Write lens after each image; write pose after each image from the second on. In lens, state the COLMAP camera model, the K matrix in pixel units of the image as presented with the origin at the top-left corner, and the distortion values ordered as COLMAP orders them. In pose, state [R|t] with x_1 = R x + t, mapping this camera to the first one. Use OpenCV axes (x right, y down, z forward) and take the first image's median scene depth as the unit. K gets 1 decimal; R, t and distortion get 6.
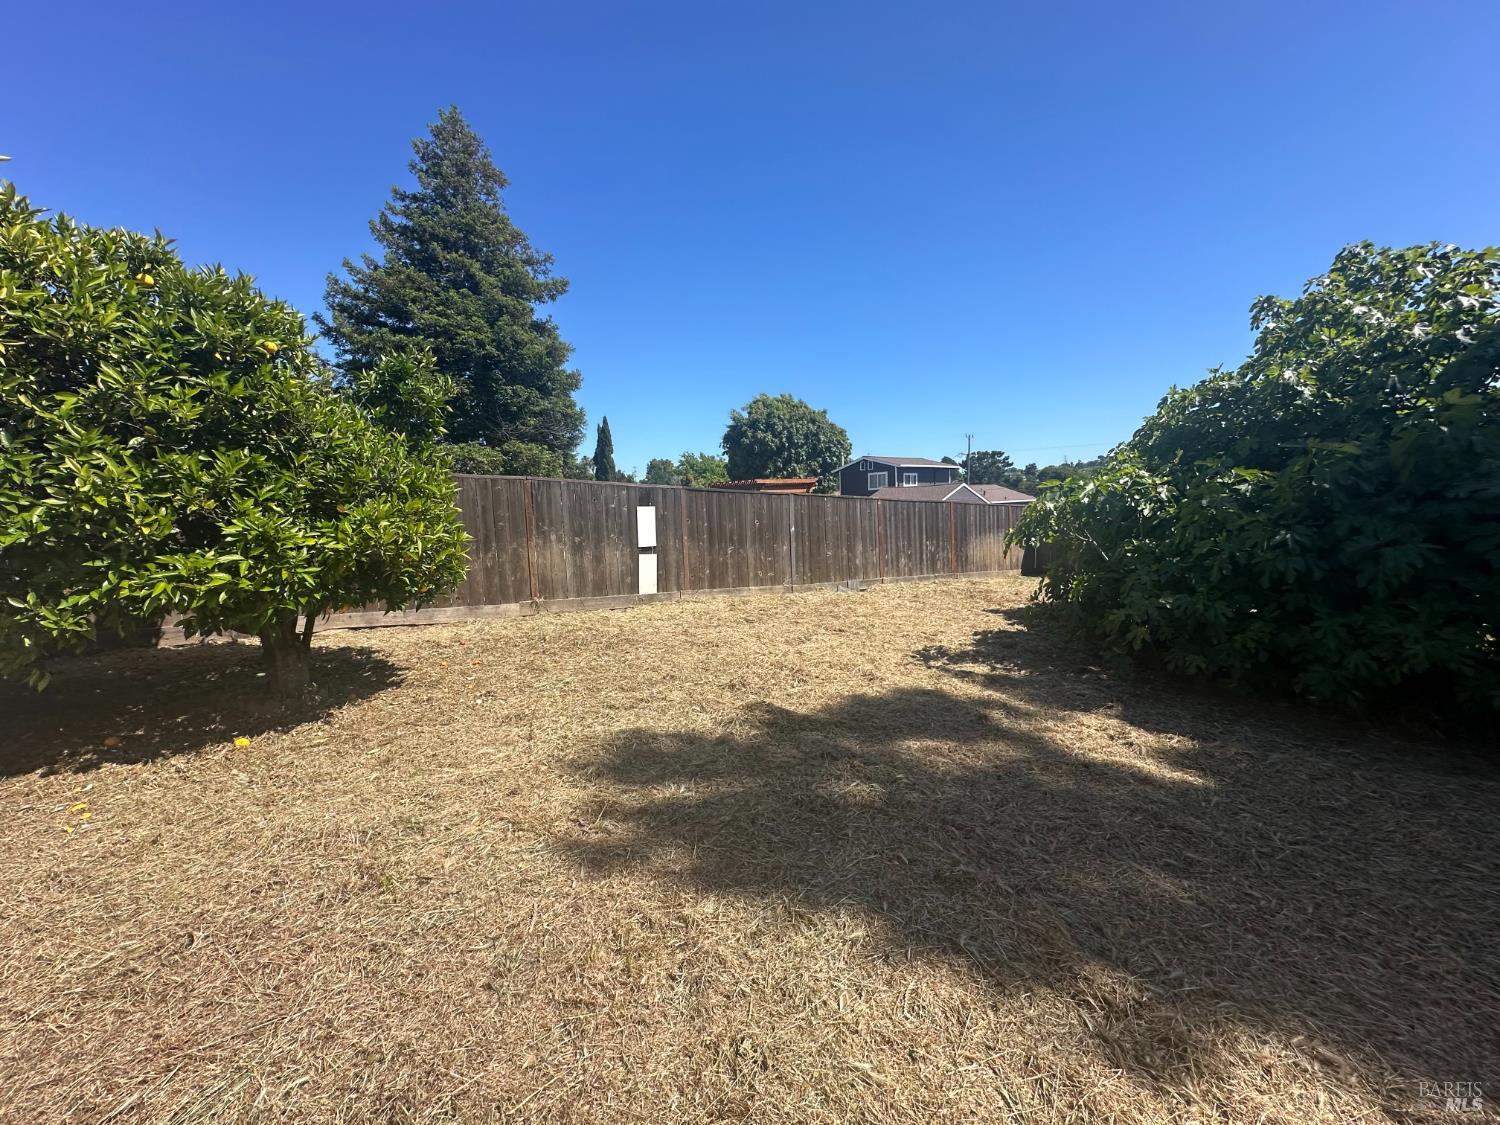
lens RADIAL K [[601.7, 0, 750.0], [0, 601.7, 562.5], [0, 0, 1]] dist [-0.010370, 0.003143]
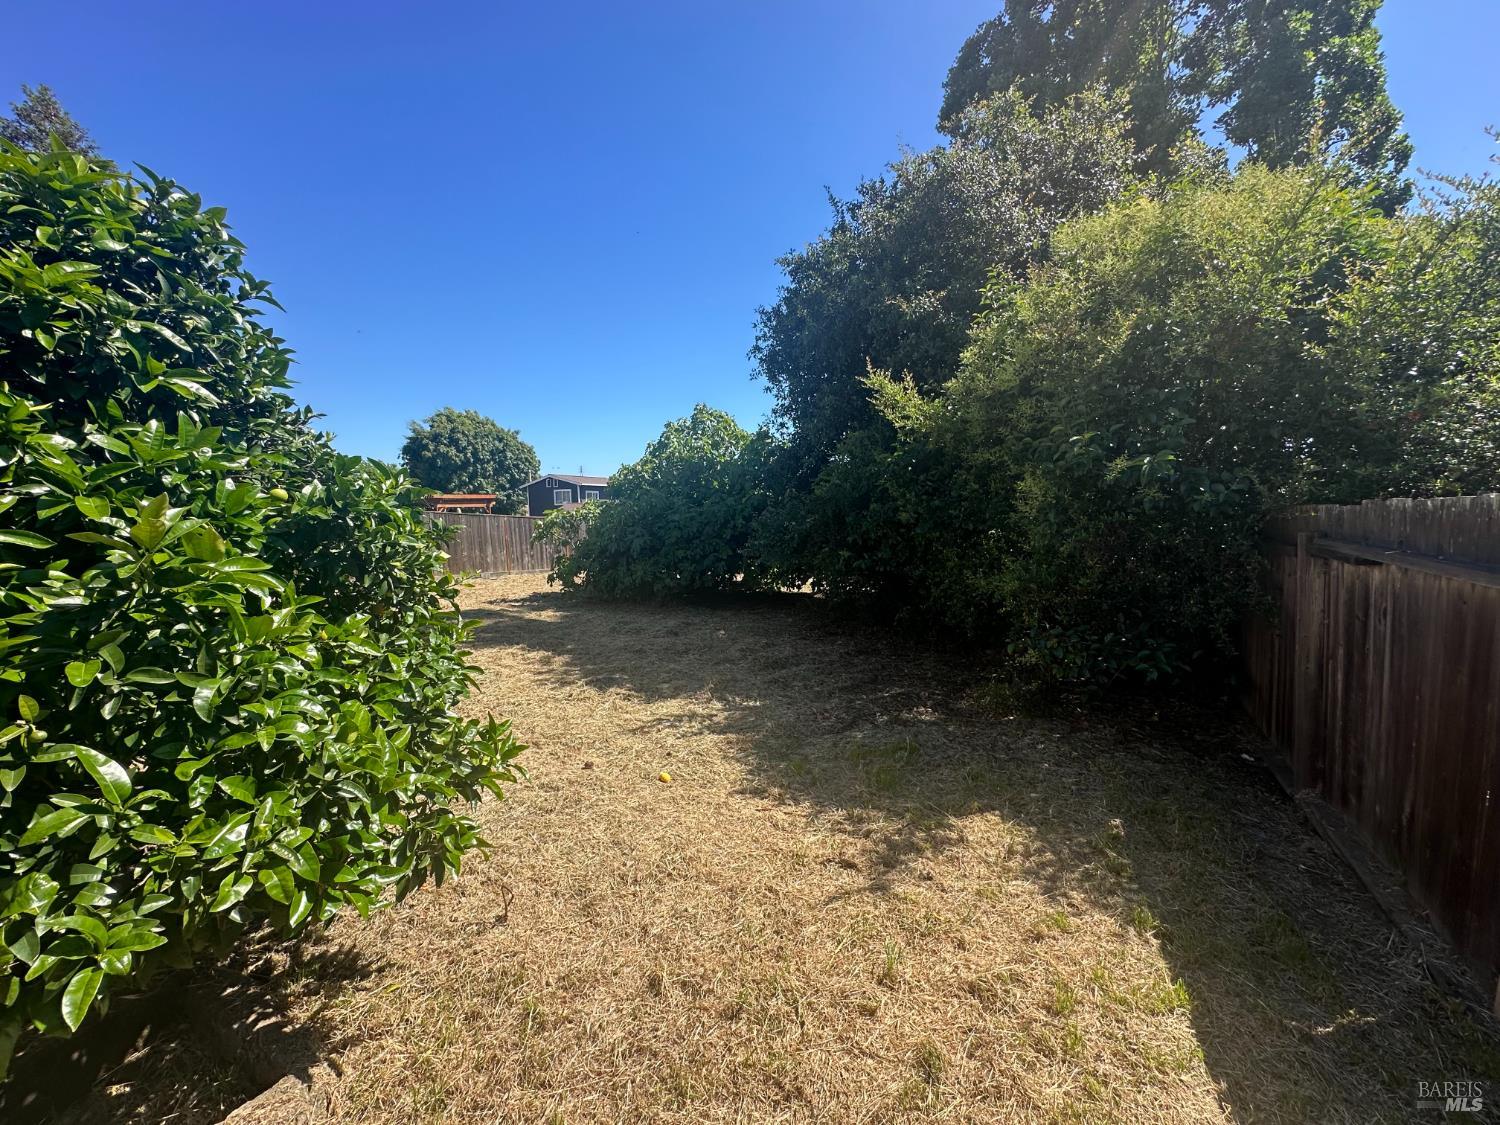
lens RADIAL K [[601.7, 0, 750.0], [0, 601.7, 562.5], [0, 0, 1]] dist [-0.010370, 0.003143]
pose [[0.894413, -0.024081, 0.446594, 0.023018], [0.033898, 0.999327, -0.014003, 0.010964], [-0.445956, 0.027663, 0.894627, -0.130711]]
